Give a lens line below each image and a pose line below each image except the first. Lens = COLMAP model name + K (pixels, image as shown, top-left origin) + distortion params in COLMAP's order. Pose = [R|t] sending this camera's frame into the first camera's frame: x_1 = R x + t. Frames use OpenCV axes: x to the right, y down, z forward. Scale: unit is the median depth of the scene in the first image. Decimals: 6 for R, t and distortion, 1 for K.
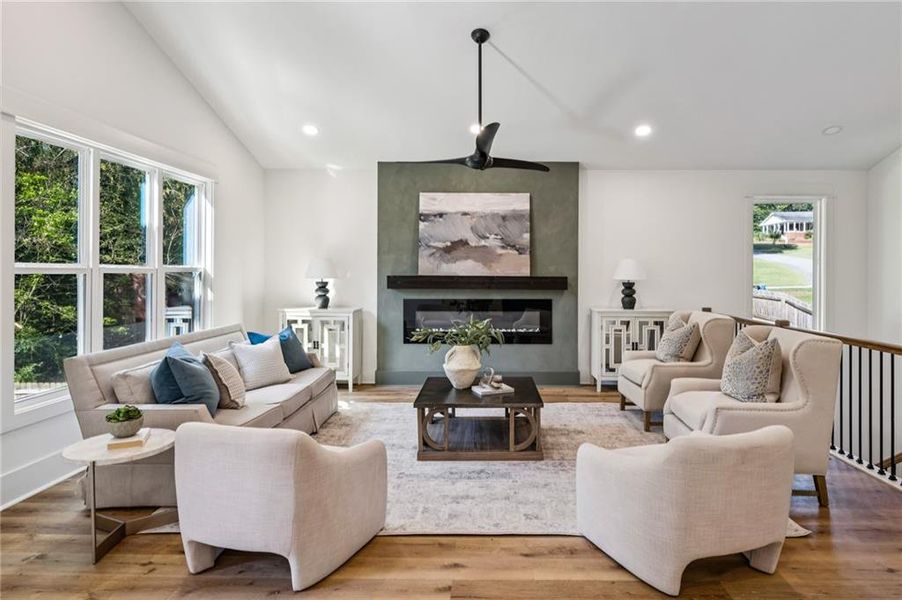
lens RADIAL K [[533.7, 0, 441.3], [0, 533.7, 273.3], [0, 0, 1]] dist [0.007863, 0.001396]
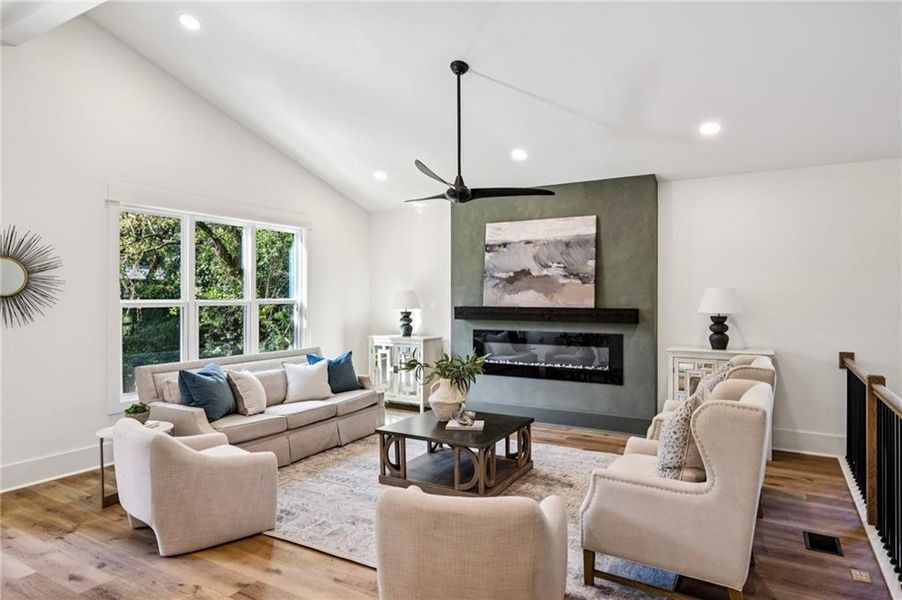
lens RADIAL K [[533.7, 0, 422.4], [0, 533.7, 301.0], [0, 0, 1]] dist [0.007863, 0.001396]
pose [[0.863424, -0.001055, -0.504478, 0.367735], [0.004449, 0.999975, 0.005525, -0.012437], [0.504460, -0.007015, 0.863407, 0.078108]]
